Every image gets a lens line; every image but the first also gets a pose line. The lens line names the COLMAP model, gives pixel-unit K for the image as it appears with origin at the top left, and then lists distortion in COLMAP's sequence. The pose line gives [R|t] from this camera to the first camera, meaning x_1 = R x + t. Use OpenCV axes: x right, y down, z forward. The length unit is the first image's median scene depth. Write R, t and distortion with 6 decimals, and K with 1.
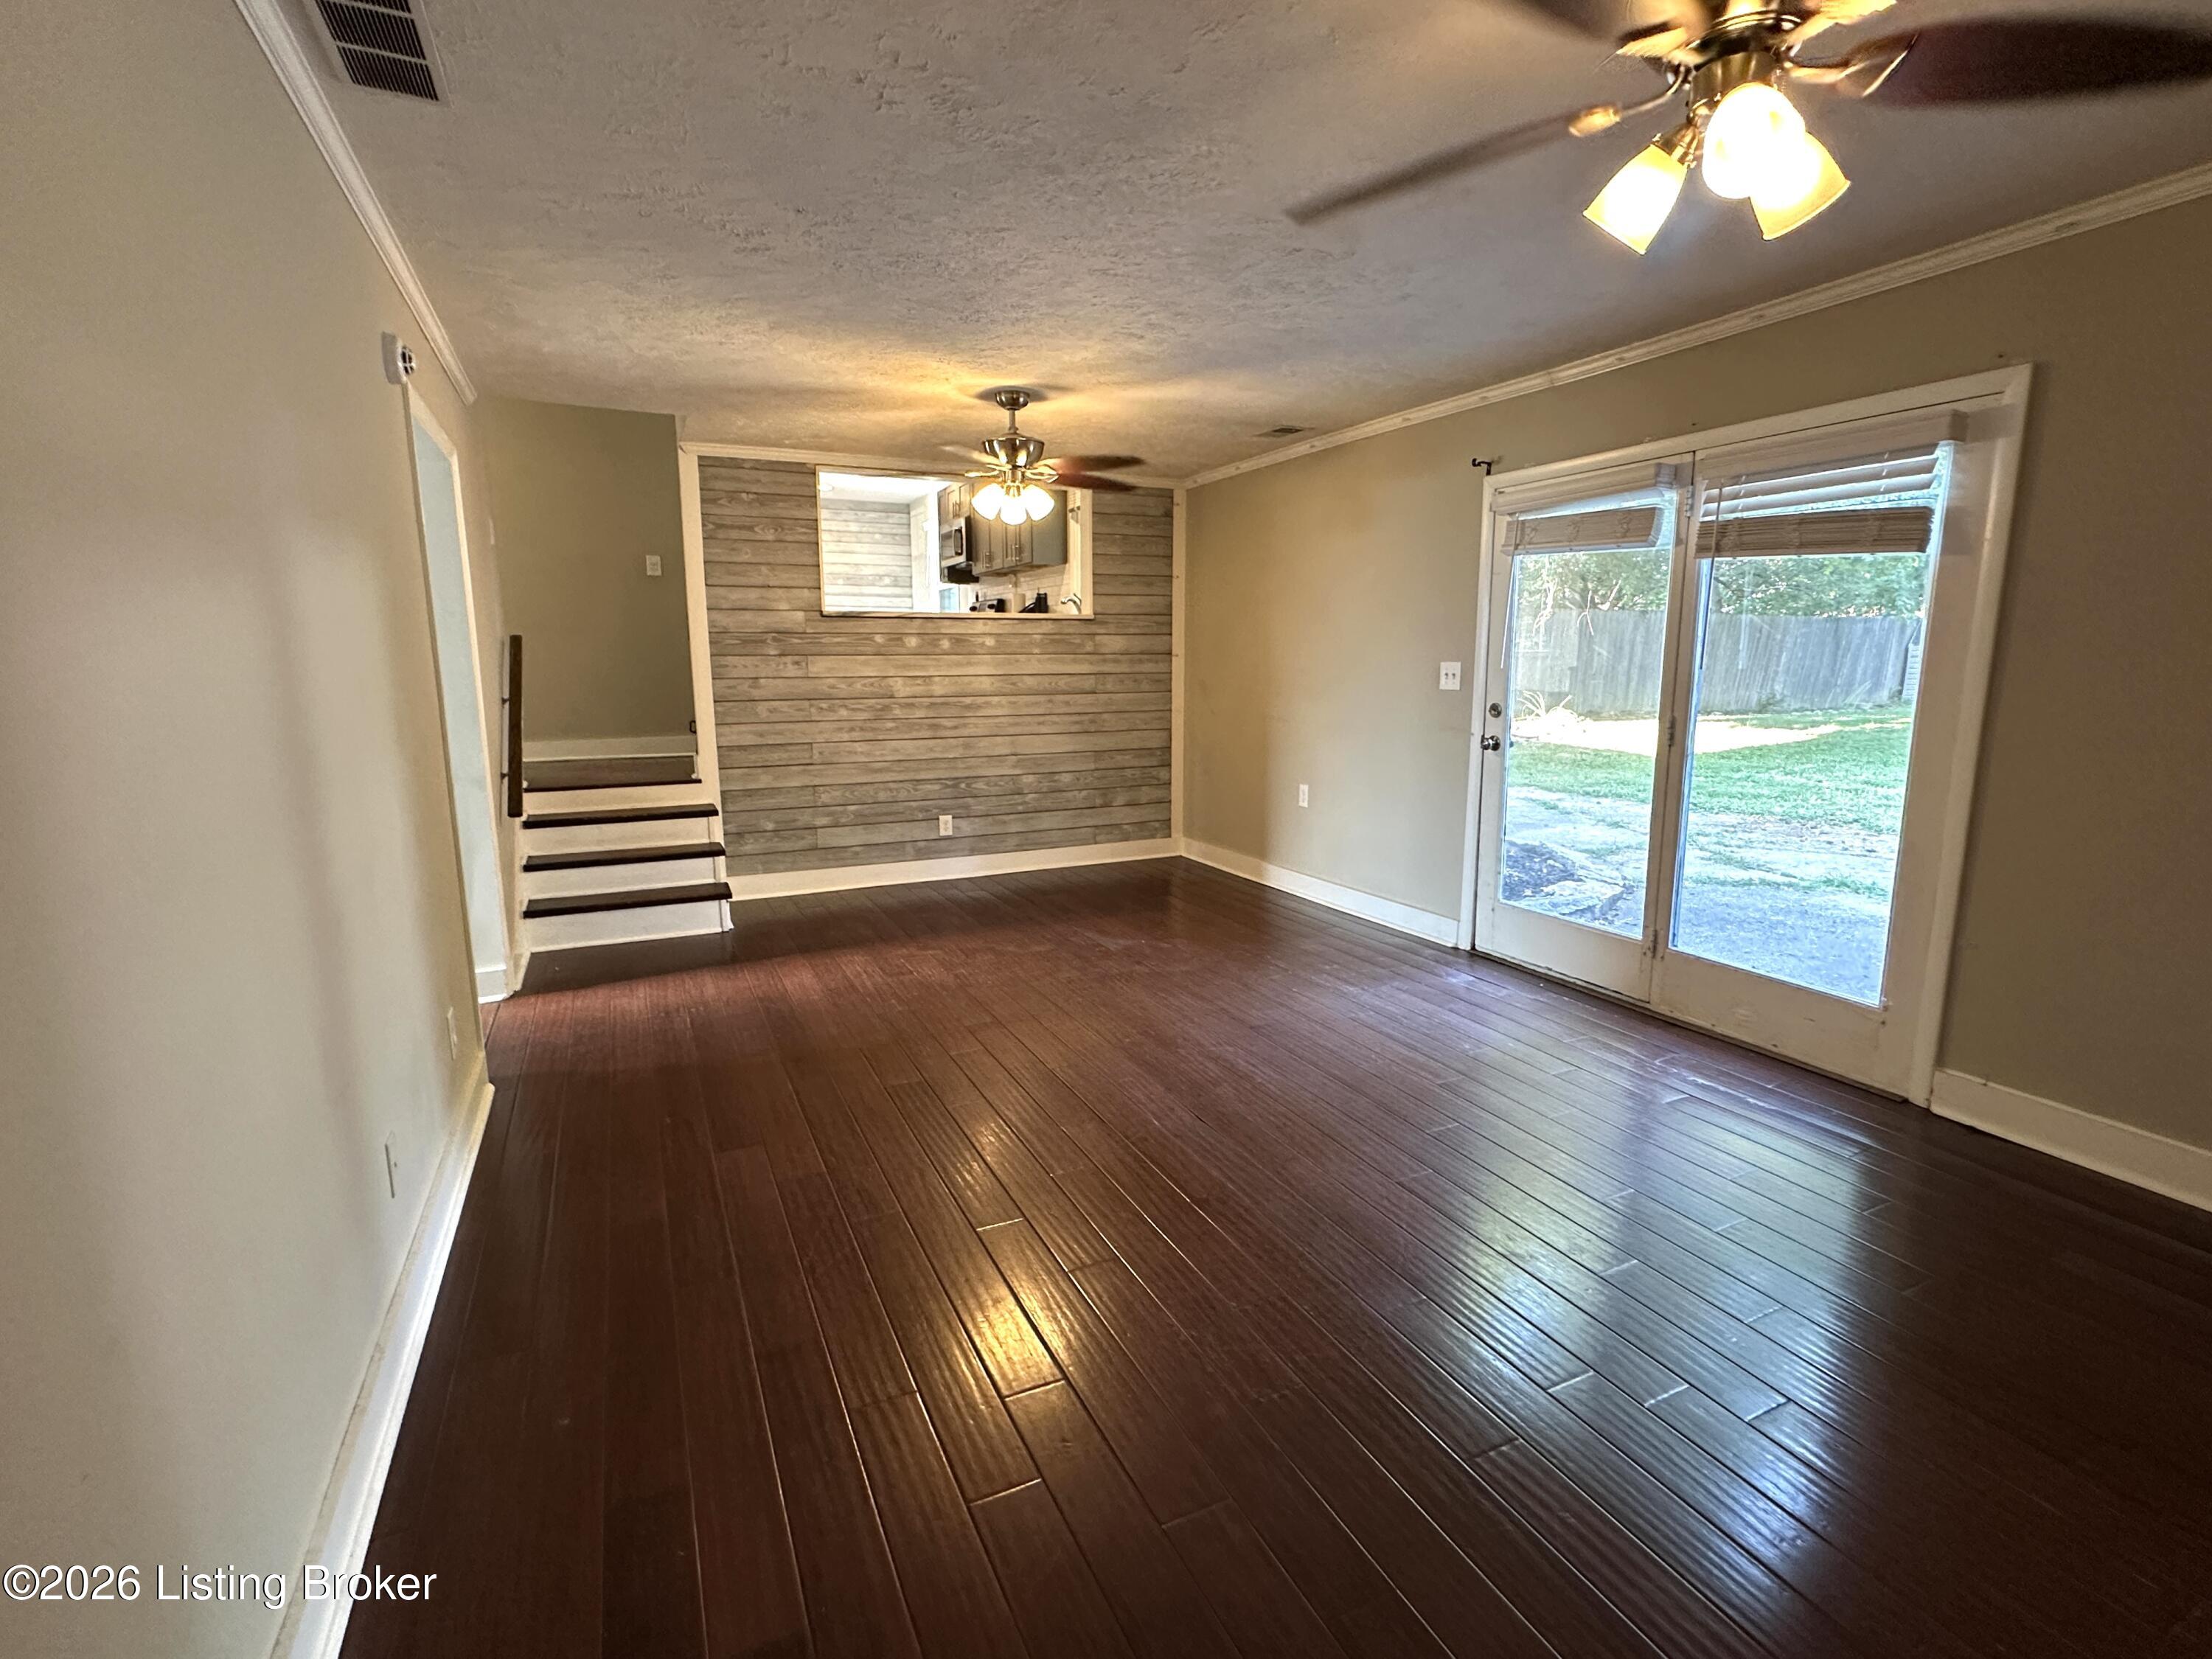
lens RADIAL K [[1020.1, 0, 1106.0], [0, 1020.1, 829.5], [0, 0, 1]] dist [-0.001319, 0.000004]
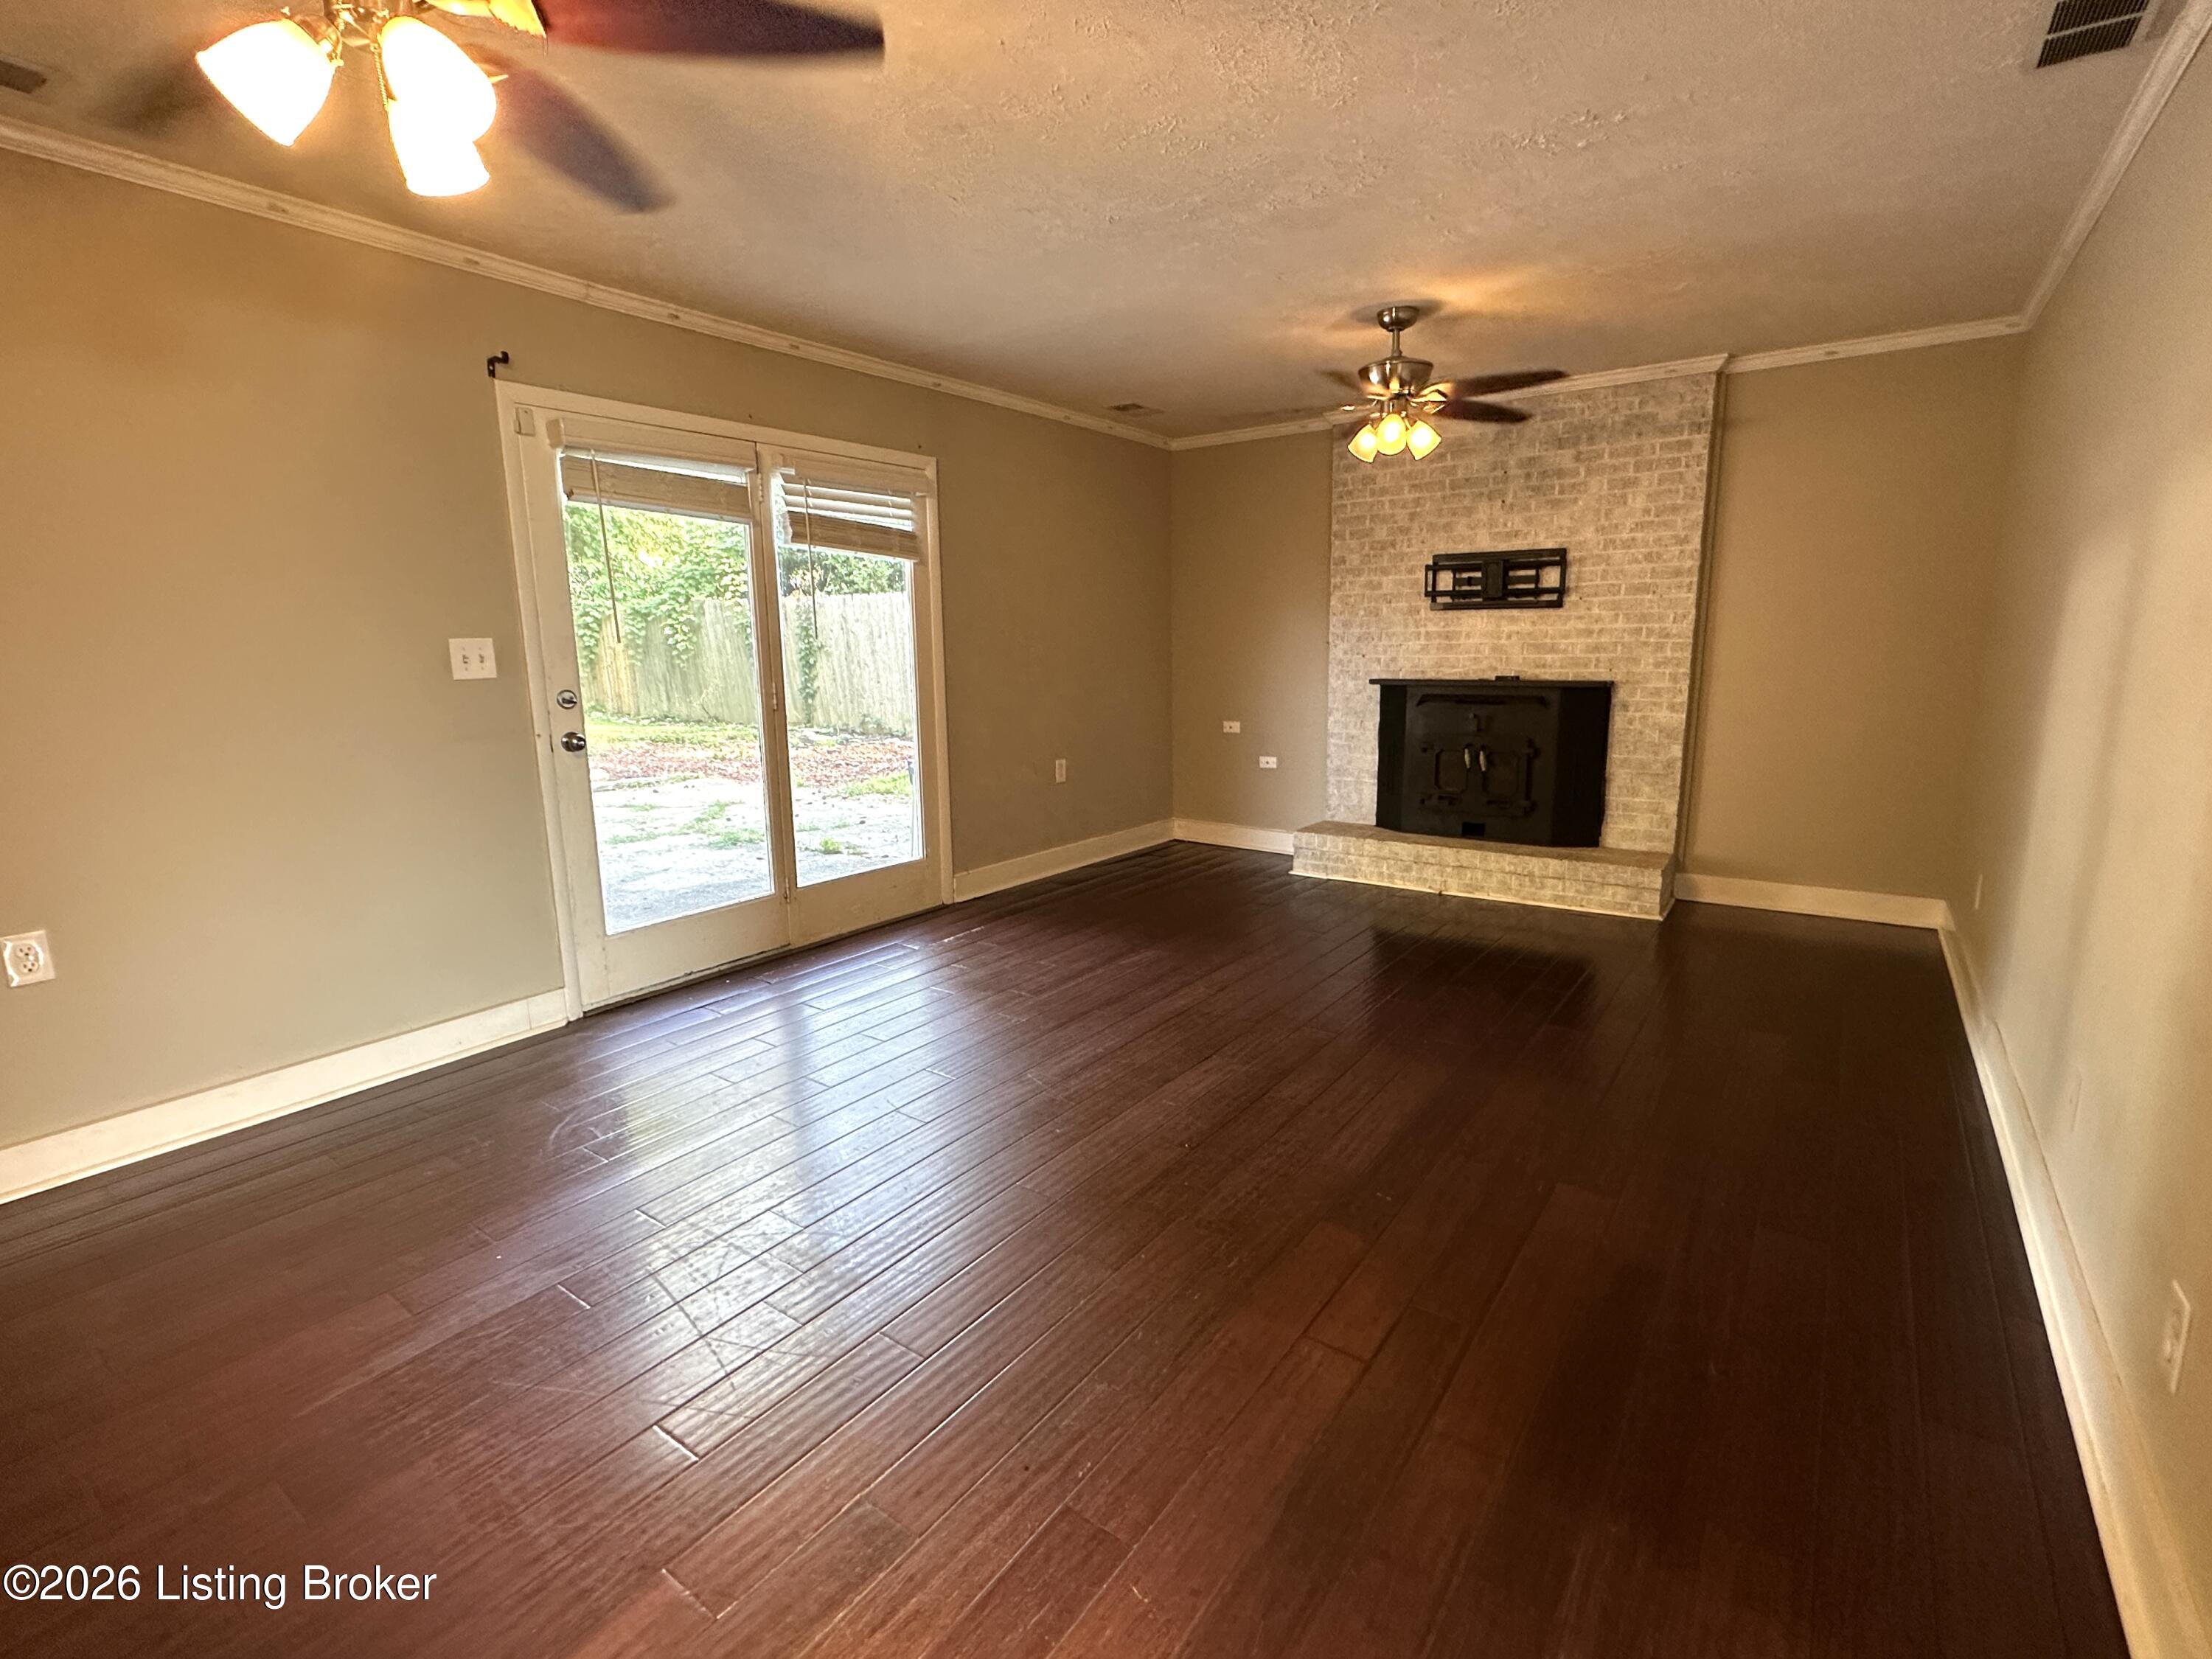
lens RADIAL K [[1020.1, 0, 1106.0], [0, 1020.1, 829.5], [0, 0, 1]] dist [-0.001319, 0.000004]
pose [[-0.482092, -0.153958, 0.862488, -0.535164], [0.163105, 0.951458, 0.261008, -0.170963], [-0.860804, 0.266506, -0.433578, 1.089175]]
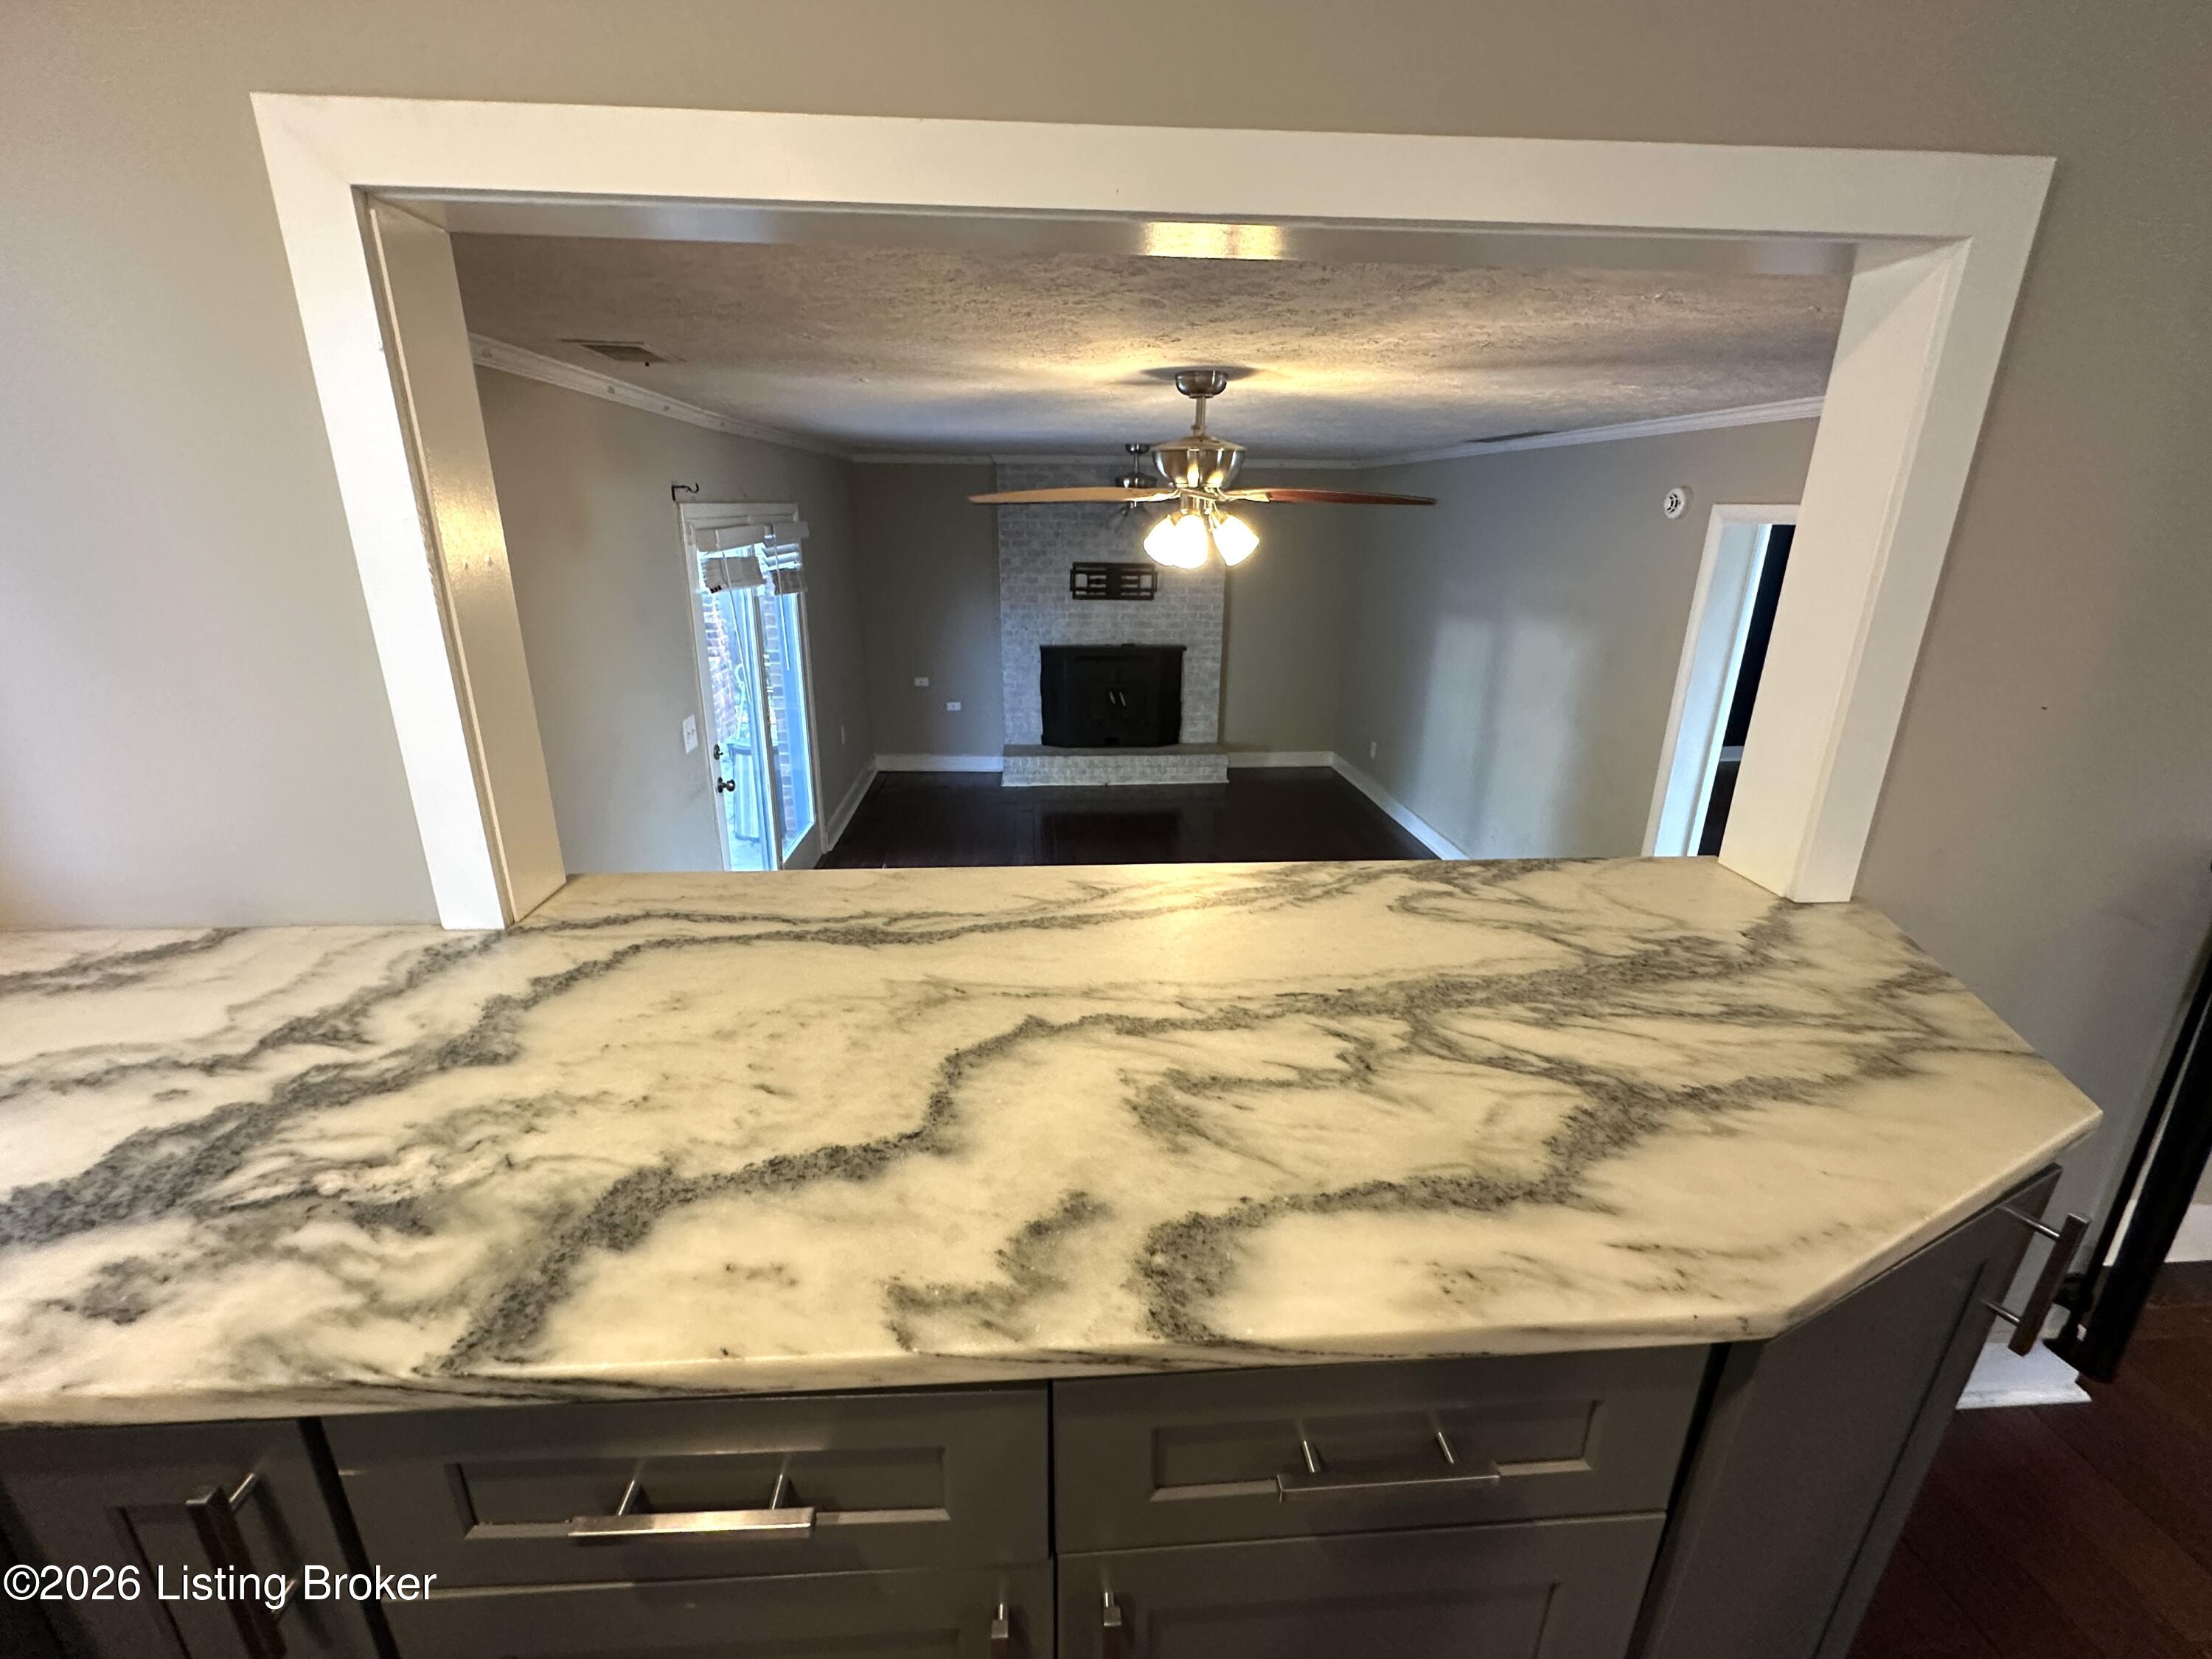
lens RADIAL K [[967.2, 0, 1106.0], [0, 967.2, 829.5], [0, 0, 1]] dist [-0.001260, 0.000000]
pose [[-0.932915, -0.122912, 0.338470, -0.312010], [0.051031, 0.885329, 0.462156, -0.494818], [-0.356461, 0.448425, -0.819665, 1.794896]]
